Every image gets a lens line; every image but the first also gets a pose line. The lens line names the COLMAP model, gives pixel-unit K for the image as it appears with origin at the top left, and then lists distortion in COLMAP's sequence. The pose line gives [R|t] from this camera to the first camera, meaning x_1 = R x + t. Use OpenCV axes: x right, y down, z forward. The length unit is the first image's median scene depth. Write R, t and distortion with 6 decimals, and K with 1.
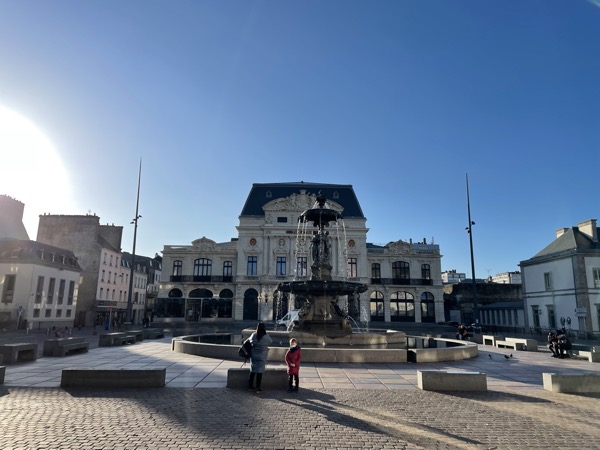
lens RADIAL K [[452.8, 0, 298.9], [0, 452.8, 213.0], [0, 0, 1]] dist [0.075834, -0.070119]
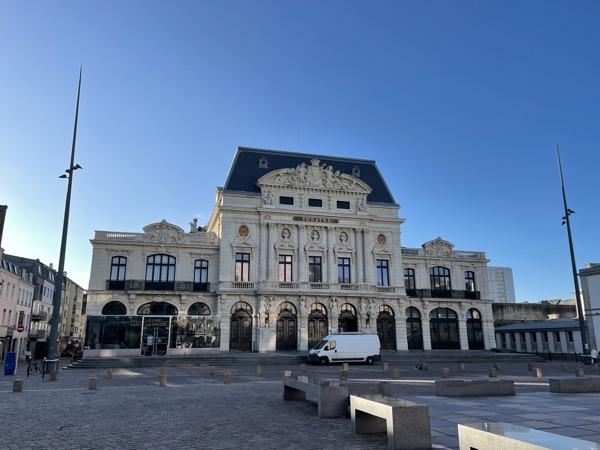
lens RADIAL K [[474.8, 0, 298.8], [0, 474.8, 220.8], [0, 0, 1]] dist [0.075326, -0.065470]
pose [[0.967953, 0.048484, 0.246406, -0.195346], [-0.040867, 0.998518, -0.035937, 0.071088], [-0.247784, 0.024716, 0.968500, 0.312224]]
